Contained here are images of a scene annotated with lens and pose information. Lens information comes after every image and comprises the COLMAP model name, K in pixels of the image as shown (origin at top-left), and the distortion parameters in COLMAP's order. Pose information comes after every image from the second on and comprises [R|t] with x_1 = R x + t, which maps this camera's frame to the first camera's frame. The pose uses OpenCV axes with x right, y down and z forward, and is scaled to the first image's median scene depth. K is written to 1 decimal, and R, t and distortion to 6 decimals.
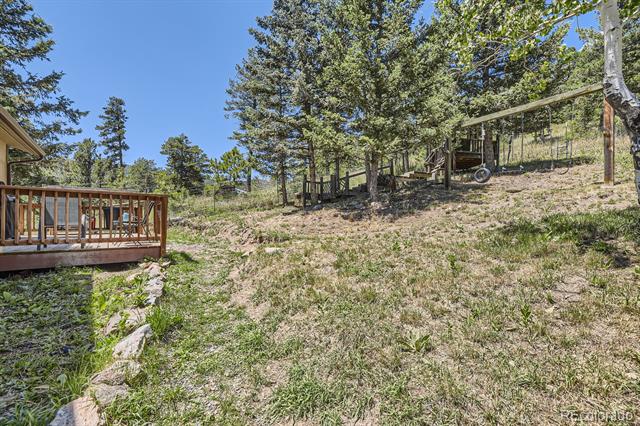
lens RADIAL K [[260.7, 0, 318.5], [0, 260.7, 218.0], [0, 0, 1]] dist [-0.001146, -0.000318]
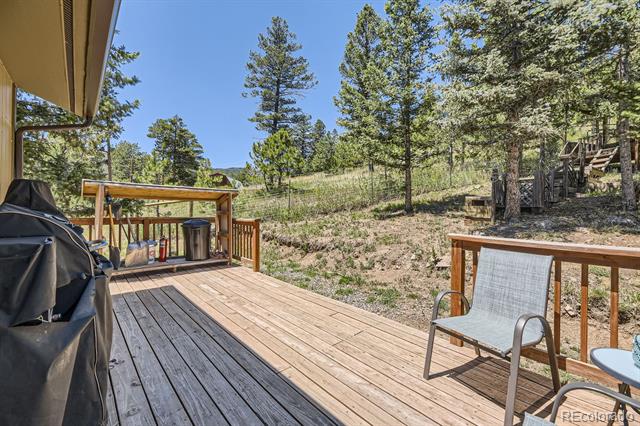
lens RADIAL K [[260.7, 0, 321.0], [0, 260.7, 210.4], [0, 0, 1]] dist [-0.001146, -0.000318]
pose [[0.996911, 0.012464, 0.077542, -0.109623], [-0.013235, 0.999868, 0.009436, -0.013865], [-0.077414, -0.010434, 0.996944, 0.081324]]
